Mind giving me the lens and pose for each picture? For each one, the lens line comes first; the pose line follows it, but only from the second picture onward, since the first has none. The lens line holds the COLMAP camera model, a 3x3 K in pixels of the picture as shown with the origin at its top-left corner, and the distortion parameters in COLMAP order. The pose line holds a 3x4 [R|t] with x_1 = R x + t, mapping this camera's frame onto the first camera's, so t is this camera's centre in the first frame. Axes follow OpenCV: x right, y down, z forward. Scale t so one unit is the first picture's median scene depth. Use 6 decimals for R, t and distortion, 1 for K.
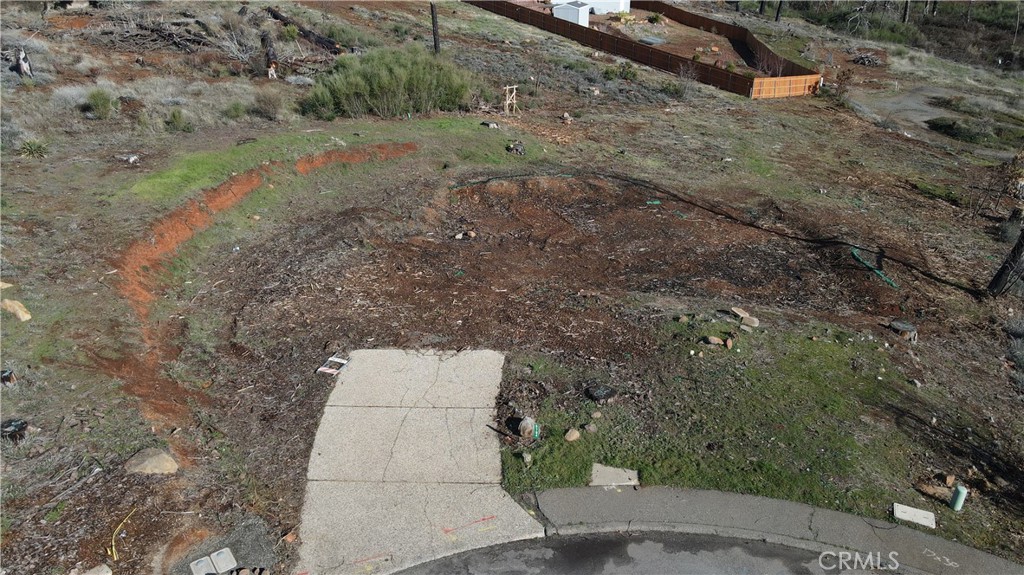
lens RADIAL K [[751.5, 0, 509.8], [0, 751.5, 283.5], [0, 0, 1]] dist [0.007992, 0.022681]
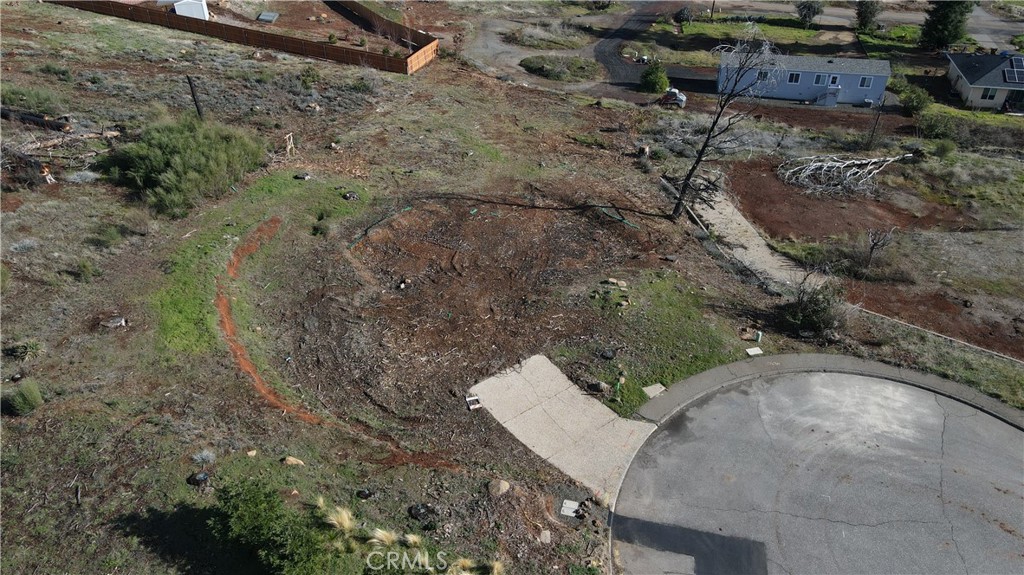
lens RADIAL K [[751.5, 0, 508.3], [0, 751.5, 283.6], [0, 0, 1]] dist [0.007992, 0.022681]
pose [[0.782634, -0.353036, 0.512689, -0.601830], [0.269870, 0.934625, 0.231615, -0.323123], [-0.560941, -0.042910, 0.826743, -0.263285]]
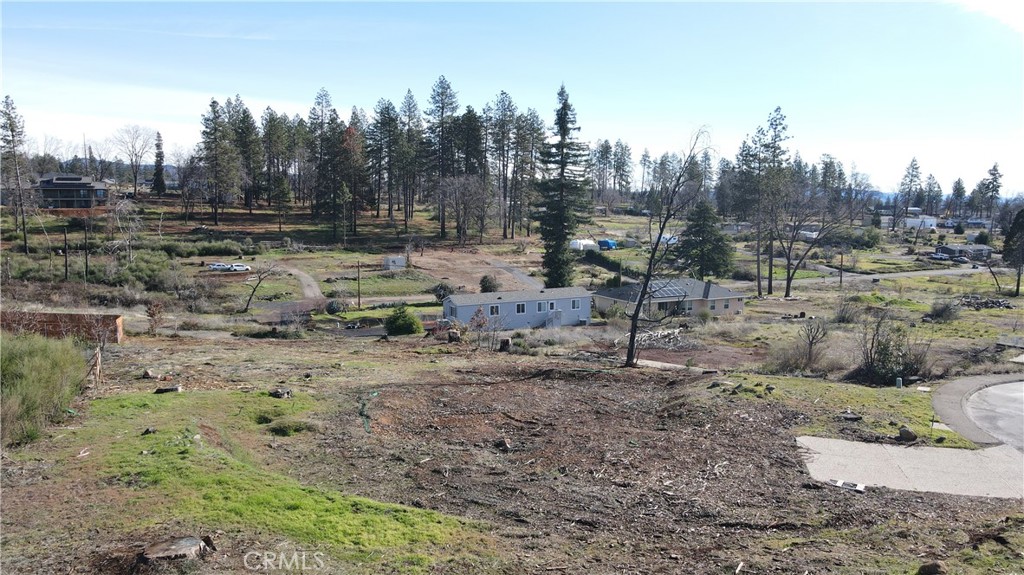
lens RADIAL K [[751.5, 0, 507.2], [0, 751.5, 283.5], [0, 0, 1]] dist [0.007992, 0.022681]
pose [[0.216333, -0.102890, 0.970883, -0.855925], [0.424678, 0.905344, 0.001317, -0.228032], [-0.879118, 0.412028, 0.239550, 0.681845]]
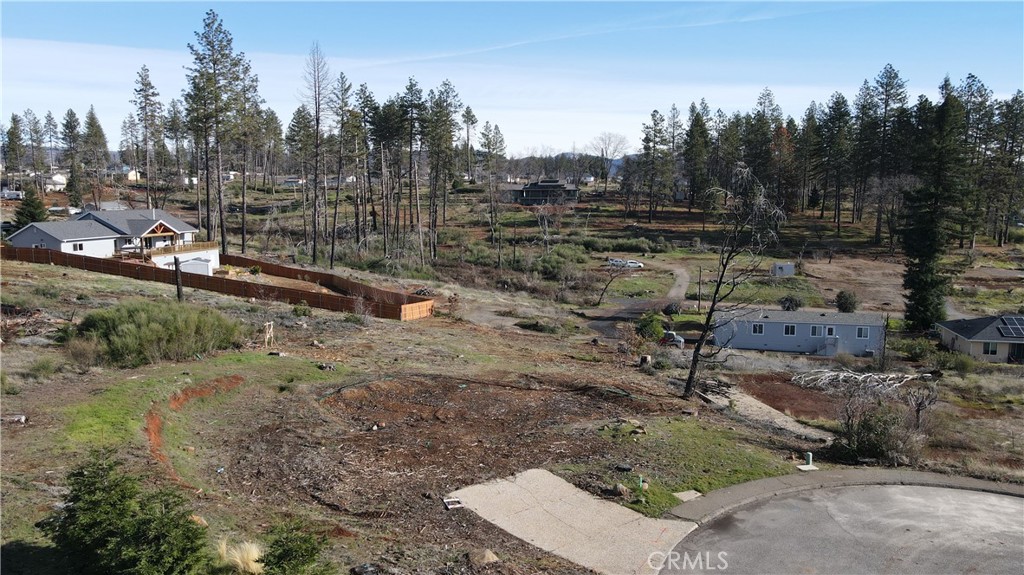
lens RADIAL K [[751.5, 0, 507.9], [0, 751.5, 286.2], [0, 0, 1]] dist [0.007992, 0.022681]
pose [[0.779916, -0.072229, 0.621702, -0.595801], [0.266654, 0.937004, -0.225653, 0.049151], [-0.566239, 0.341770, 0.750044, -0.084397]]
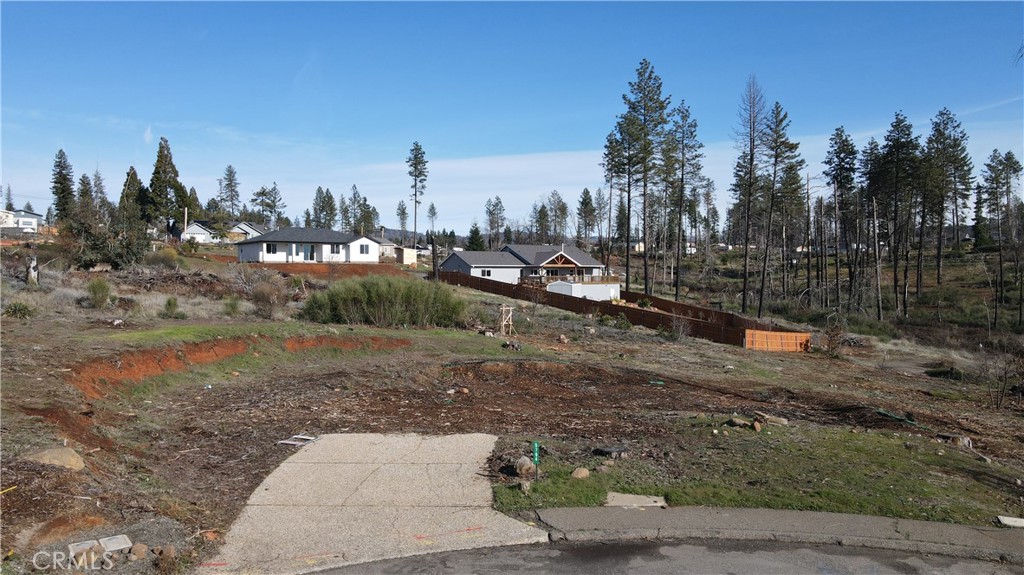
lens RADIAL K [[751.5, 0, 509.3], [0, 751.5, 283.4], [0, 0, 1]] dist [0.007992, 0.022681]
pose [[0.999994, 0.001955, 0.002717, 0.001969], [-0.000622, 0.906155, -0.422946, 0.198287], [-0.003289, 0.422942, 0.906151, 0.096102]]
